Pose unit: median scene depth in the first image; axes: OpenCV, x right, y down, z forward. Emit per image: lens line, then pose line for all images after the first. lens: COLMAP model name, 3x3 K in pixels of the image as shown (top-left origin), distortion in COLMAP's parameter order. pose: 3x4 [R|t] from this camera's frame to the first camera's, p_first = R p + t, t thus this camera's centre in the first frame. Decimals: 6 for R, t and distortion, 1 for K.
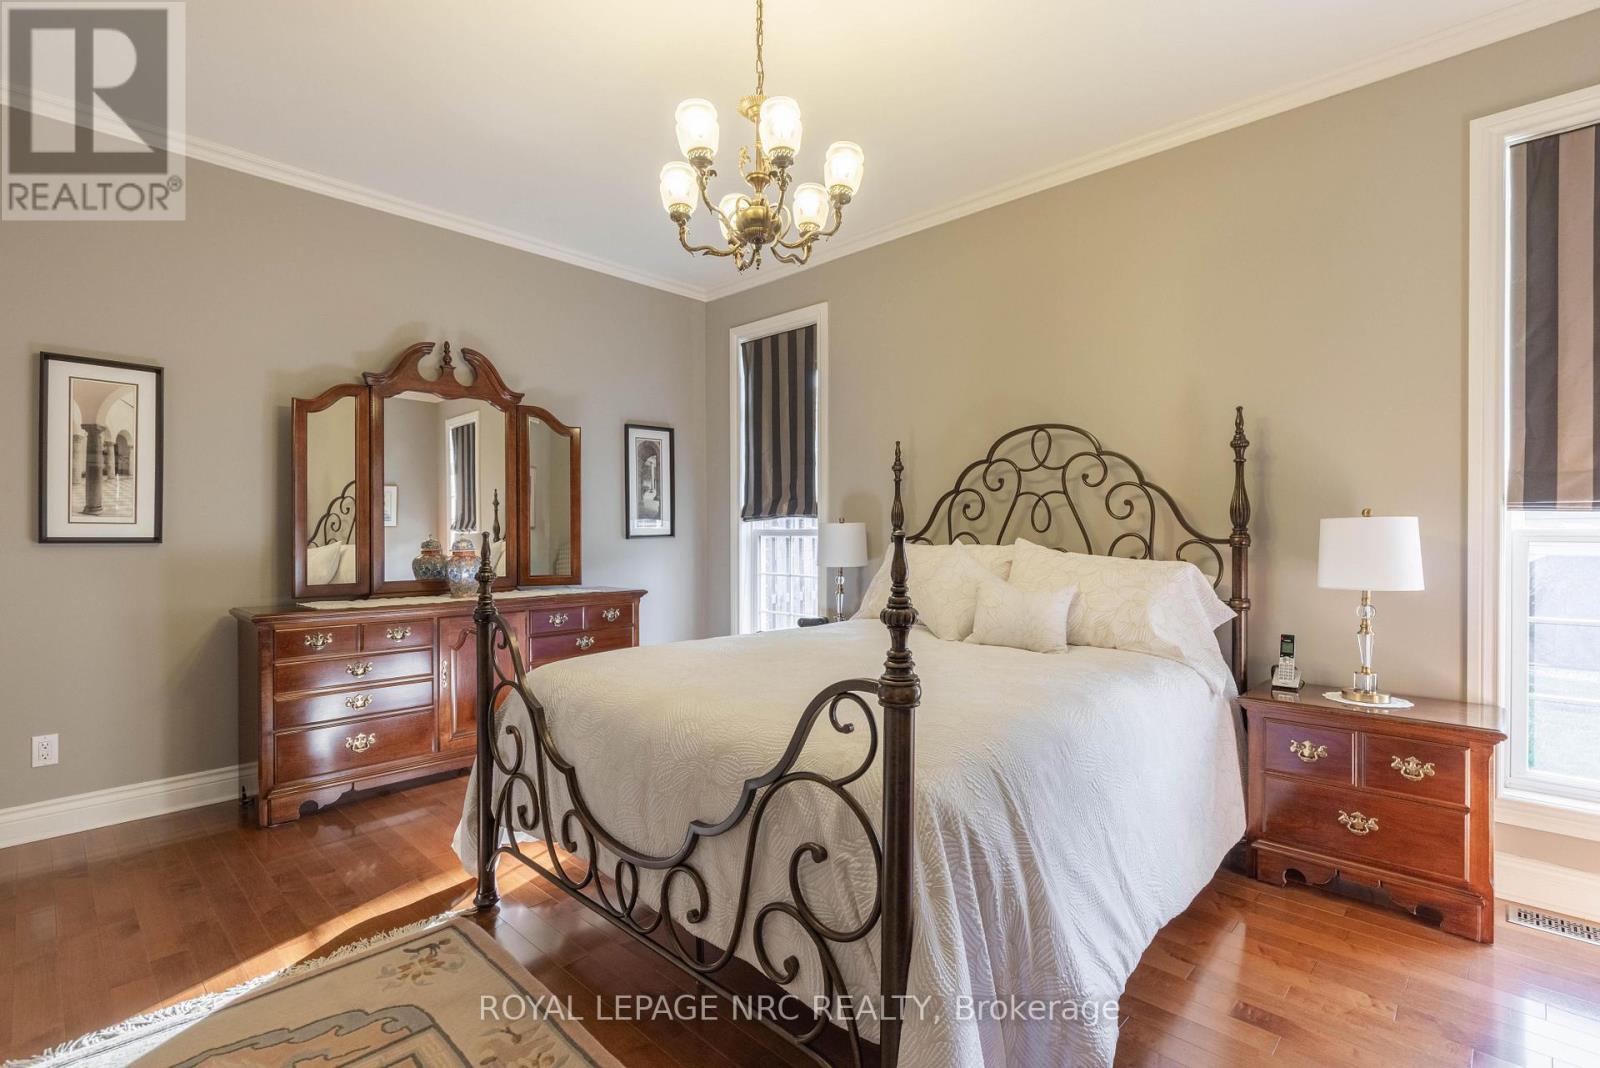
lens RADIAL K [[747.5, 0, 802.2], [0, 747.5, 536.7], [0, 0, 1]] dist [0.000259, -0.000454]
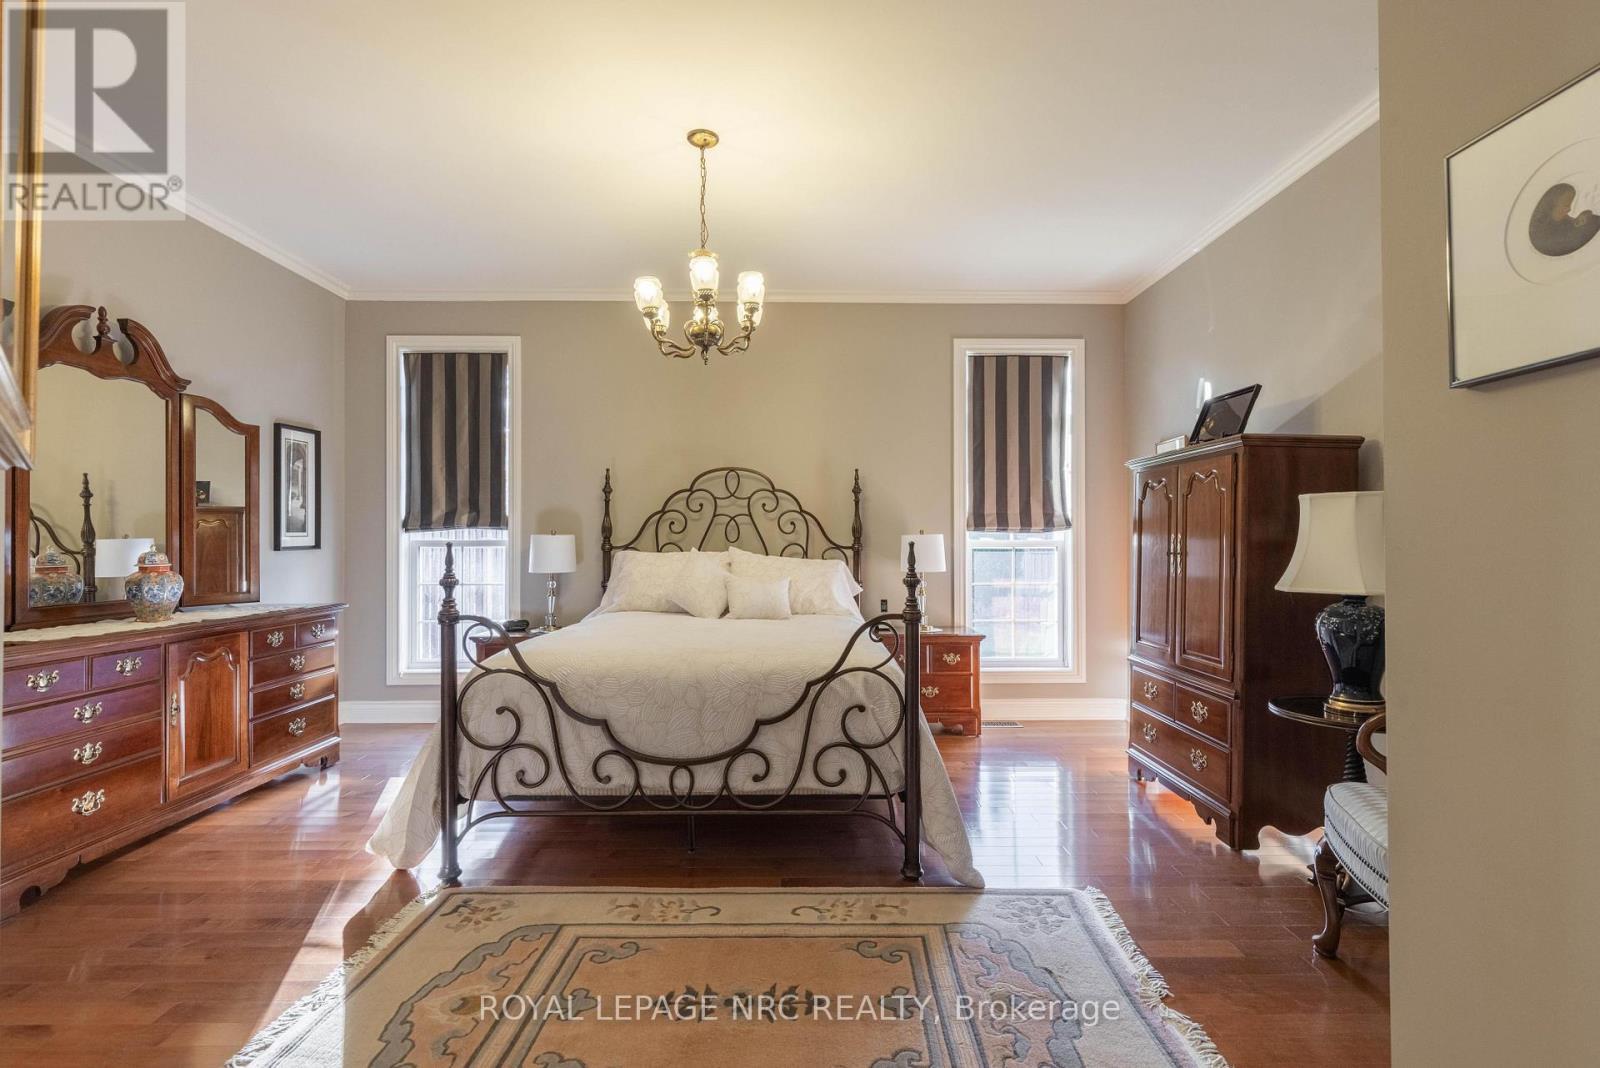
lens RADIAL K [[747.5, 0, 796.8], [0, 747.5, 538.7], [0, 0, 1]] dist [0.000259, -0.000454]
pose [[0.722519, 0.003235, 0.691344, -0.675172], [0.005547, 0.999930, -0.010476, 0.002646], [-0.691329, 0.011404, 0.722450, -0.133907]]
